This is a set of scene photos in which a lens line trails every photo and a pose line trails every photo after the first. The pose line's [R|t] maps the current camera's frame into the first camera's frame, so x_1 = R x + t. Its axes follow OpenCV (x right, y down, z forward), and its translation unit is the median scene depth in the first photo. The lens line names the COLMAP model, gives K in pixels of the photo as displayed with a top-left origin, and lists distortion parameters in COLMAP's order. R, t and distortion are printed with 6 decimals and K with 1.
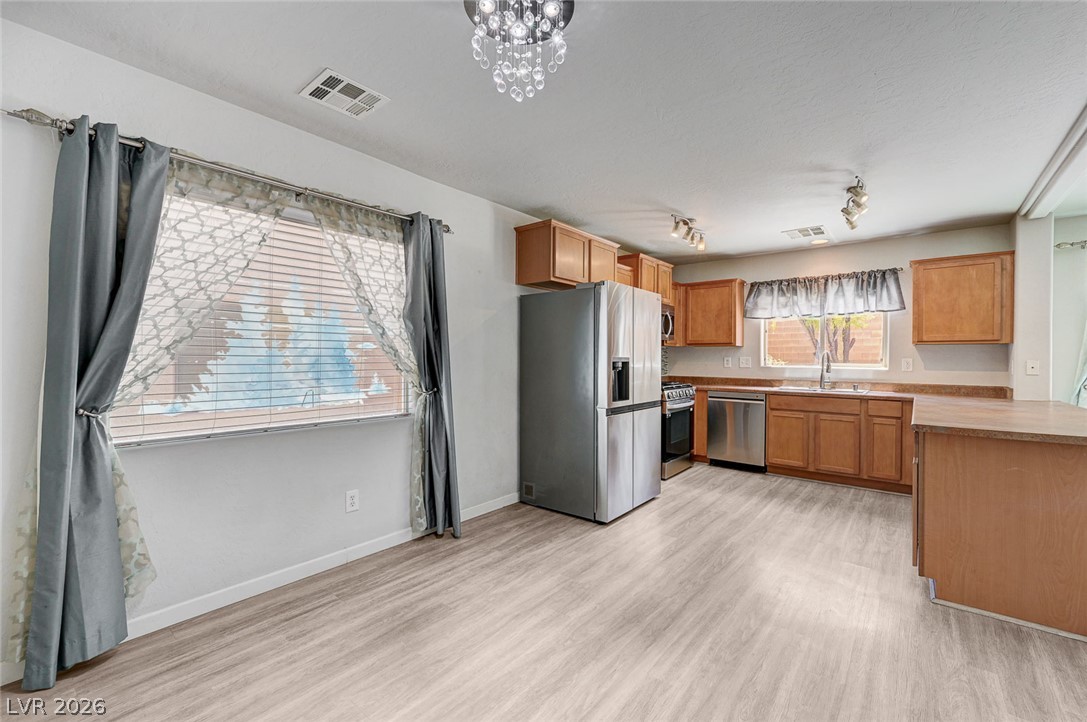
lens RADIAL K [[454.5, 0, 543.5], [0, 454.5, 361.0], [0, 0, 1]] dist [-0.002425, 0.000212]
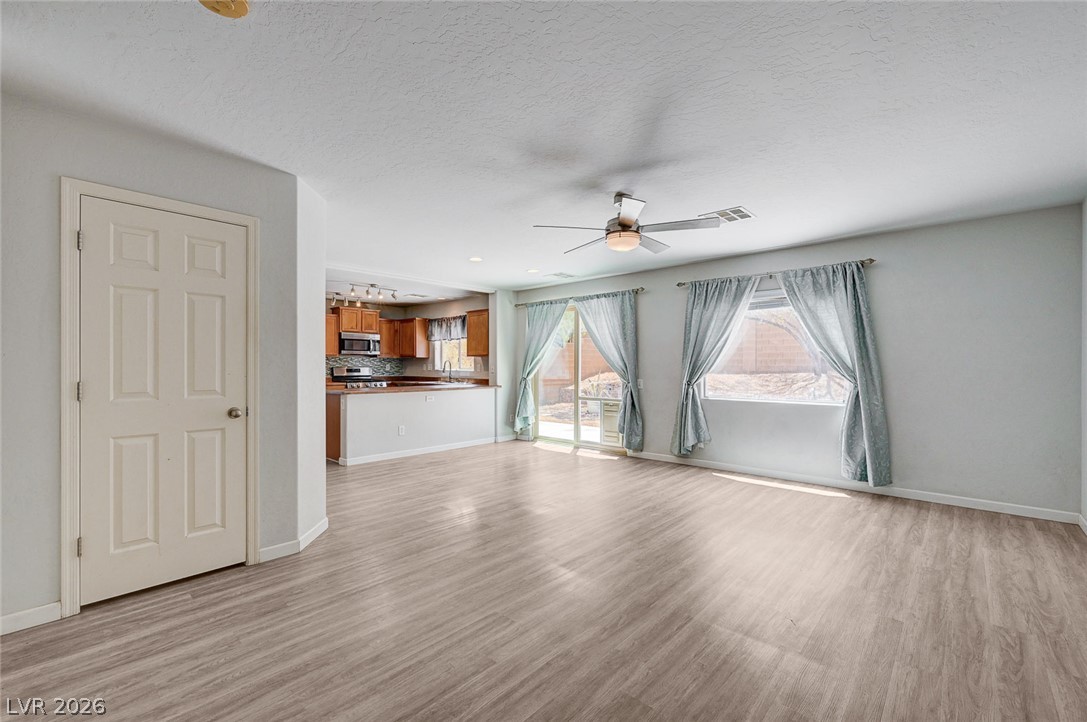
lens RADIAL K [[460.2, 0, 545.2], [0, 460.2, 364.8], [0, 0, 1]] dist [-0.000047, -0.000047]
pose [[0.998699, -0.004200, -0.050817, 1.241802], [0.003838, 0.999967, -0.007226, 0.010366], [0.050846, 0.007021, 0.998682, -0.860958]]
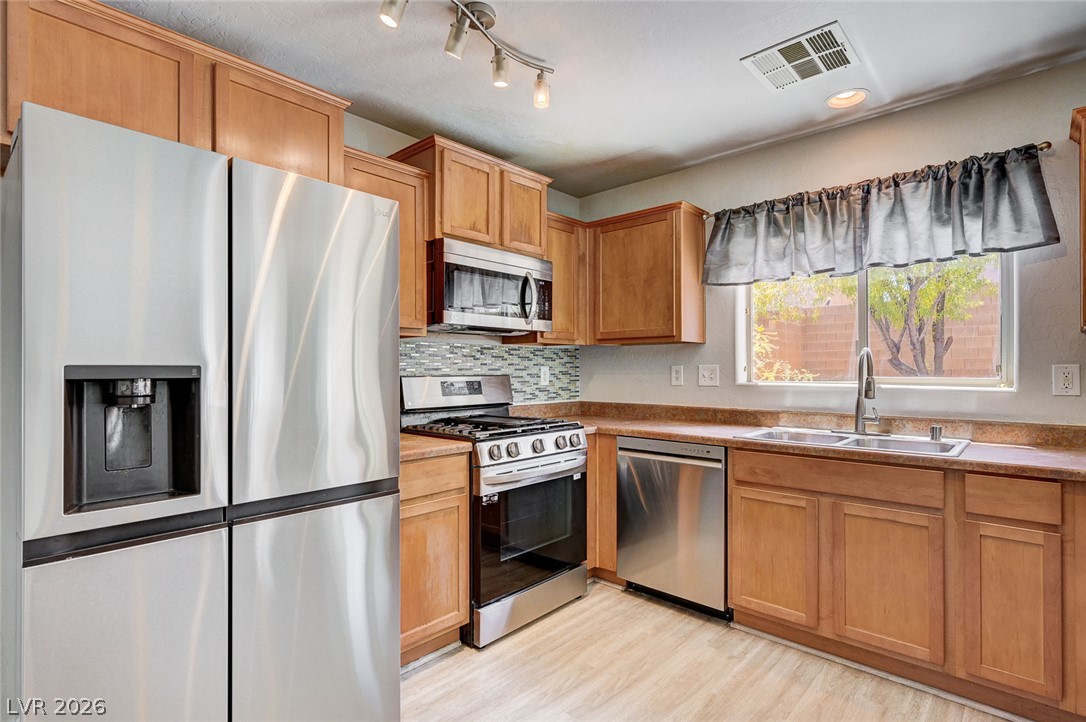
lens RADIAL K [[539.3, 0, 545.7], [0, 539.3, 368.1], [0, 0, 1]] dist [0.004603, 0.000882]
pose [[0.998636, -0.007239, -0.051713, 0.387363], [0.006677, 0.999917, -0.011029, 0.000079], [0.051788, 0.010669, 0.998601, 0.526372]]
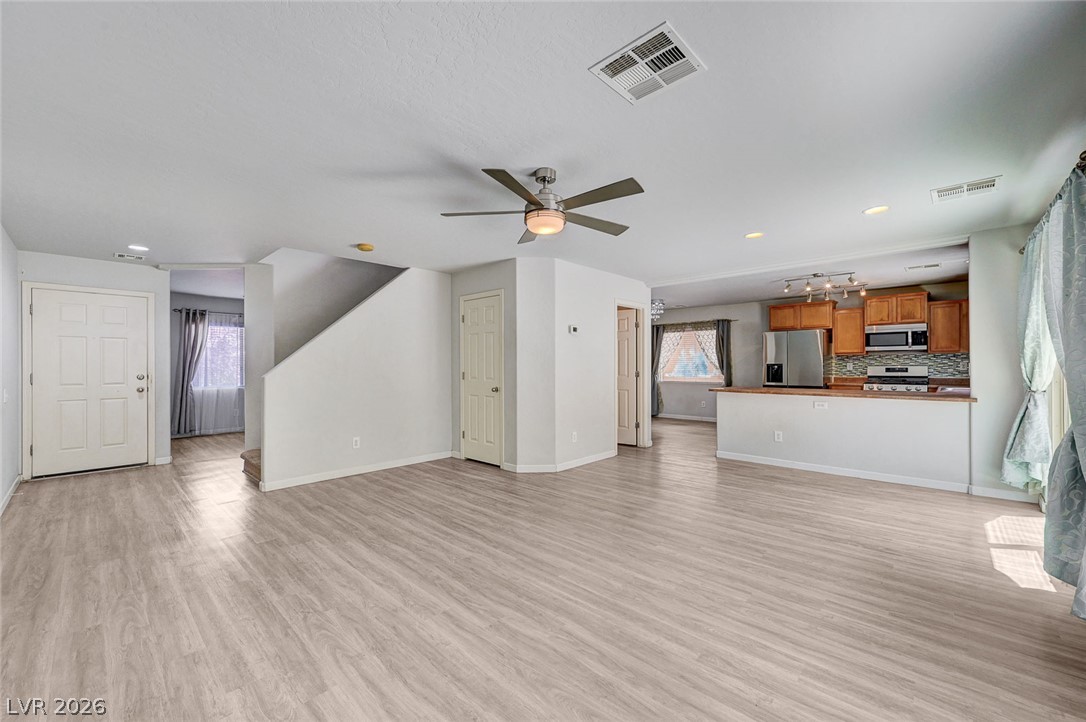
lens RADIAL K [[431.6, 0, 546.6], [0, 431.6, 362.2], [0, 0, 1]] dist [-0.003028, -0.000094]
pose [[-0.062513, -0.011862, -0.997974, 1.985161], [-0.000775, 0.999930, -0.011836, 0.008943], [0.998044, 0.000033, -0.062518, -0.012020]]
